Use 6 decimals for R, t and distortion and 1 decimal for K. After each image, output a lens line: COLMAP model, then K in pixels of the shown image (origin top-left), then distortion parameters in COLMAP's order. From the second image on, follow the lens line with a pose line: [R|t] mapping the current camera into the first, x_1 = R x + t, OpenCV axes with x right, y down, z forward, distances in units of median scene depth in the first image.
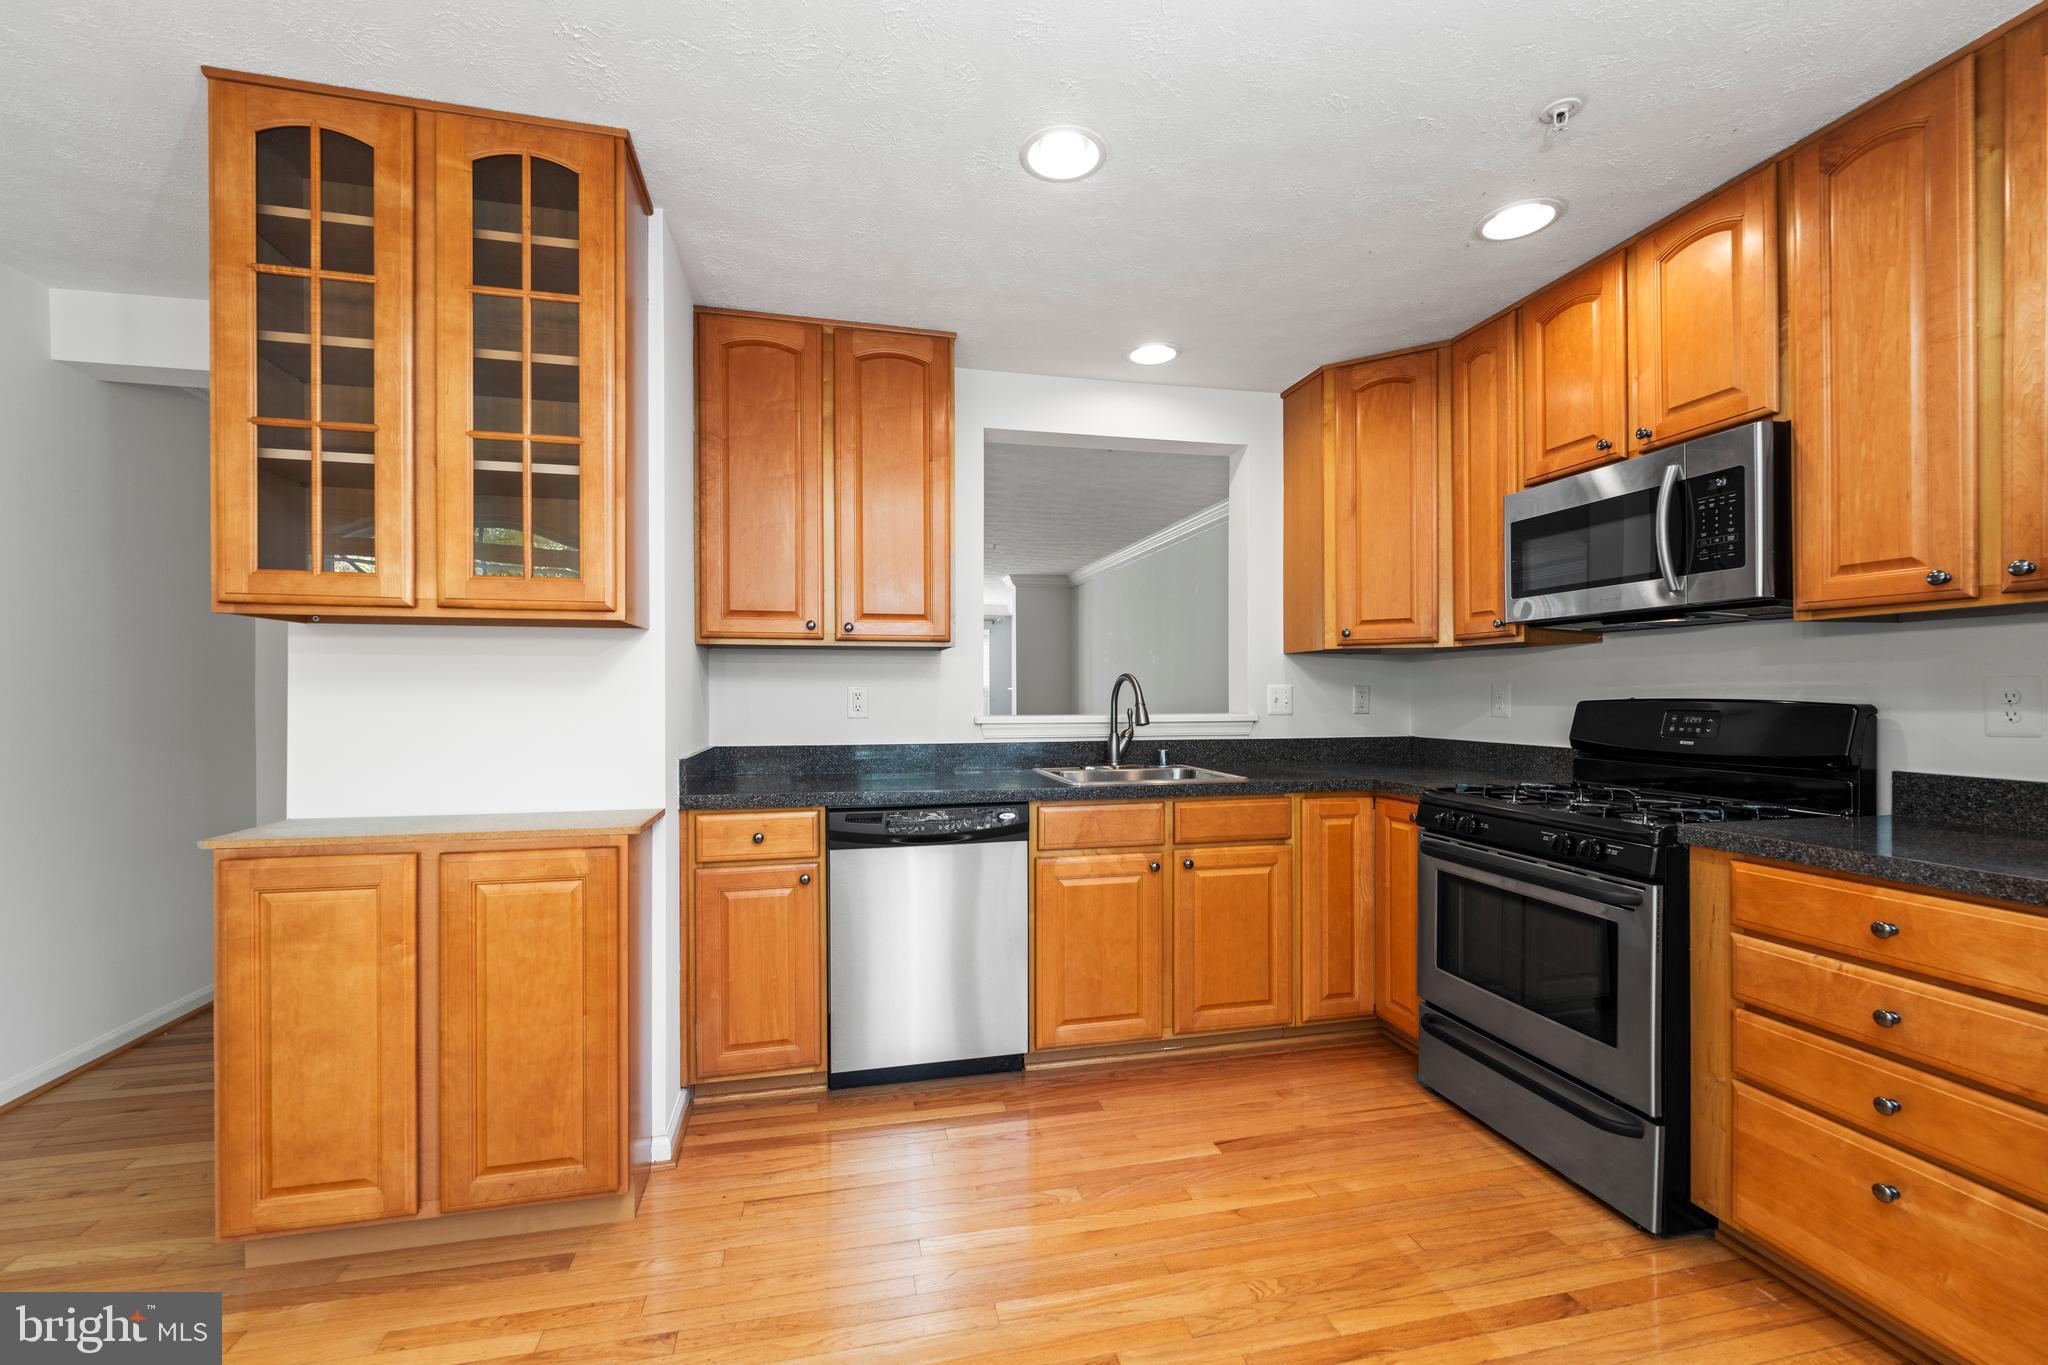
lens RADIAL K [[835.9, 0, 1023.7], [0, 835.9, 692.1], [0, 0, 1]] dist [-0.002091, -0.000213]
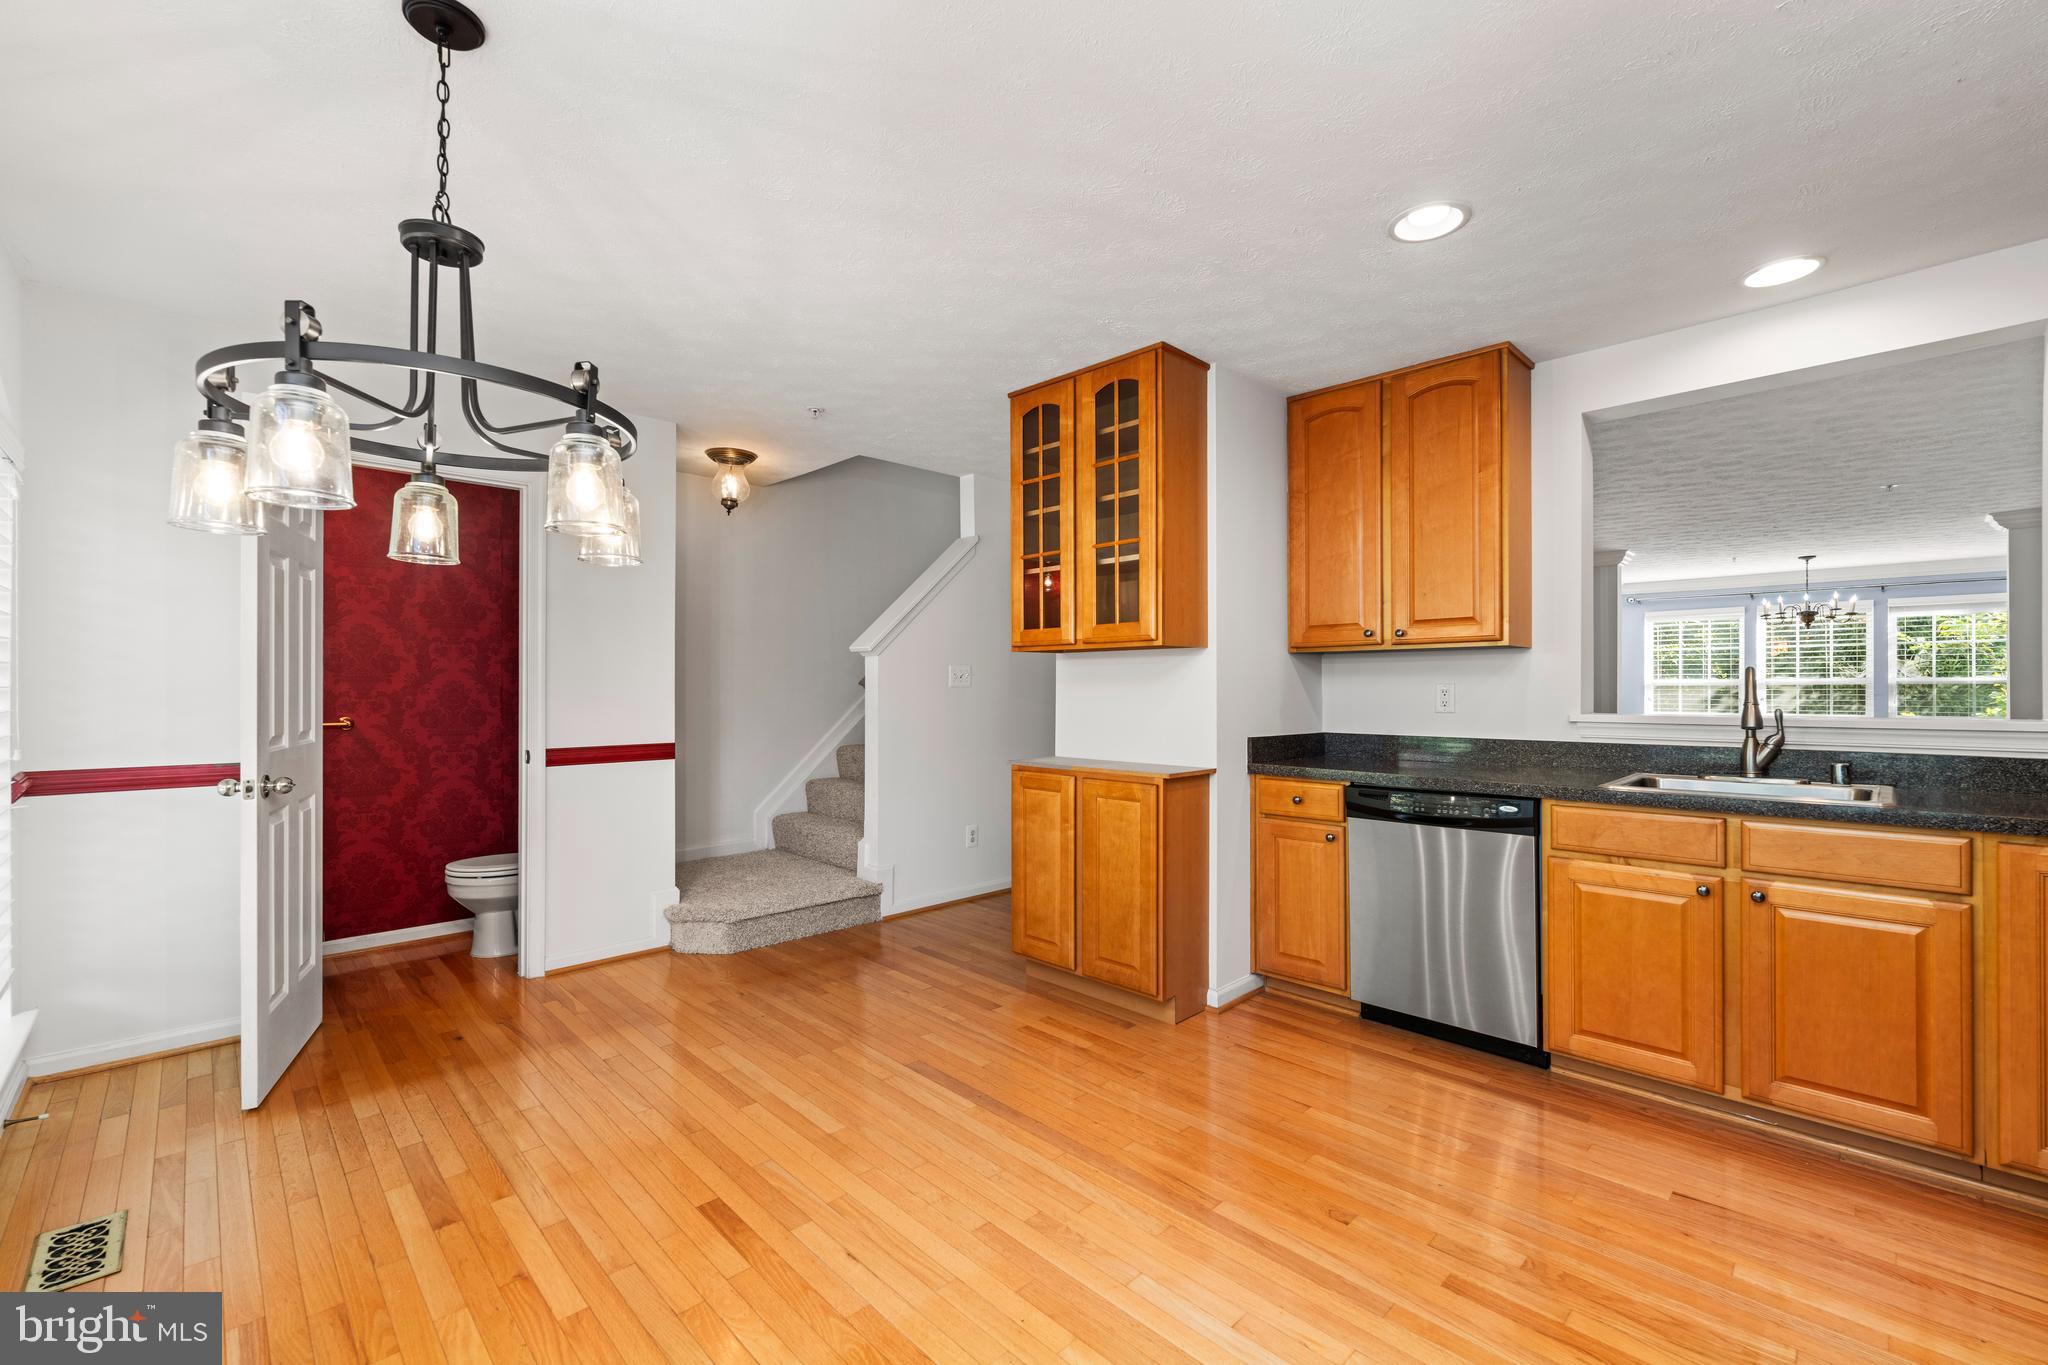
lens RADIAL K [[861.1, 0, 1039.1], [0, 861.1, 679.7], [0, 0, 1]] dist [-0.003574, -0.000318]
pose [[0.535724, -0.009339, -0.844341, 0.610469], [0.000617, 0.999943, -0.010669, -0.000644], [0.844393, 0.005194, 0.535700, -0.068289]]
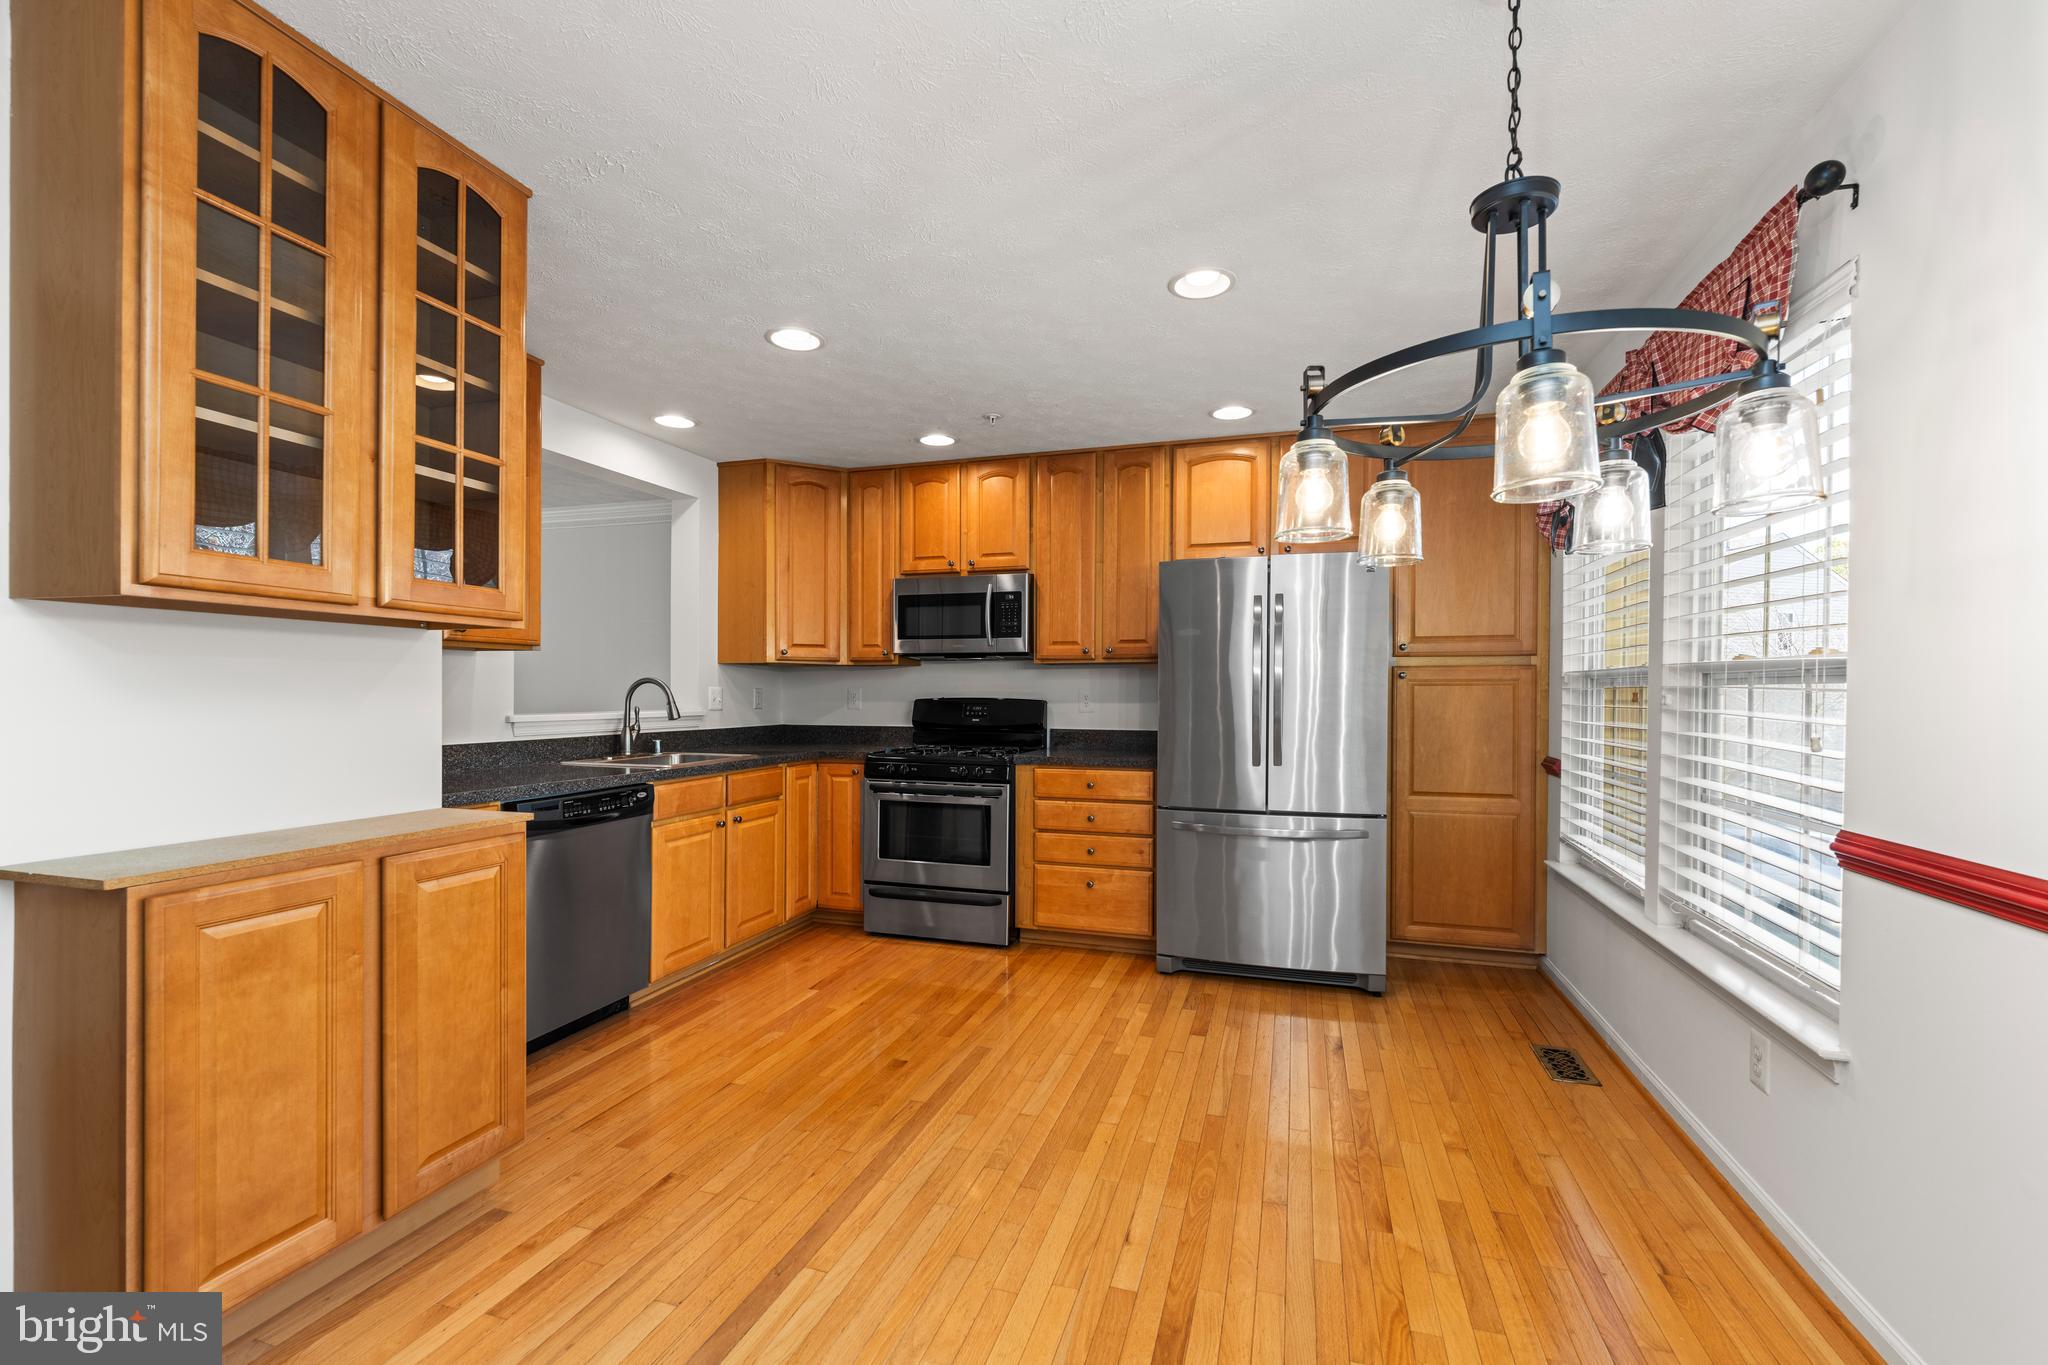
lens RADIAL K [[835.9, 0, 1023.7], [0, 835.9, 692.1], [0, 0, 1]] dist [-0.002091, -0.000213]
pose [[0.511867, 0.004461, 0.859053, -0.836404], [-0.006962, 0.999975, -0.001045, -0.004260], [-0.859036, -0.005446, 0.511885, -0.109412]]
